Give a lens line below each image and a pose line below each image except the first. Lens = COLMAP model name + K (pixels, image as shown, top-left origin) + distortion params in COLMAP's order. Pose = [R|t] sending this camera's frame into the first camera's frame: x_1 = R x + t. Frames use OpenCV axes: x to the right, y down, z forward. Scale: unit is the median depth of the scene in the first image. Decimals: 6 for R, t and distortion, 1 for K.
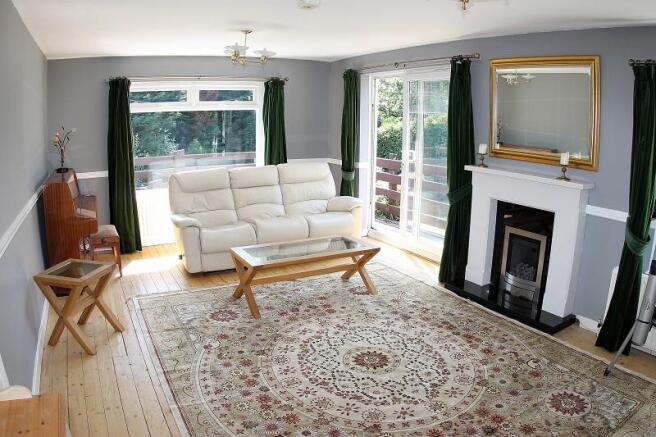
lens RADIAL K [[468.4, 0, 328.0], [0, 468.4, 218.5], [0, 0, 1]] dist [-0.296568, 0.000171]
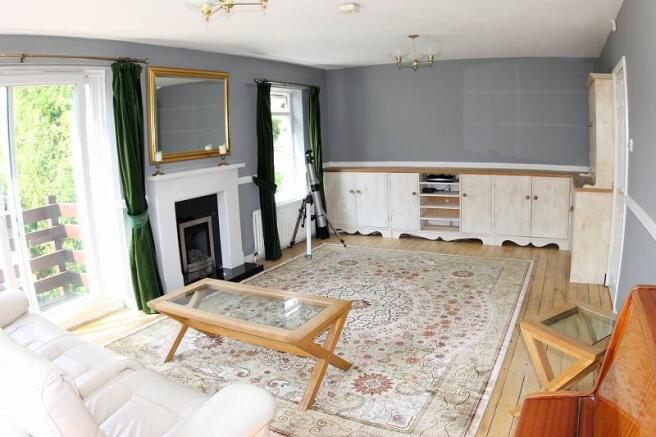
lens RADIAL K [[468.4, 0, 328.0], [0, 468.4, 218.5], [0, 0, 1]] dist [-0.296568, 0.000171]
pose [[-0.532177, -0.141106, 0.834791, -0.843189], [0.211230, 0.932703, 0.292315, -0.288897], [-0.819860, 0.331896, -0.466557, 1.463968]]
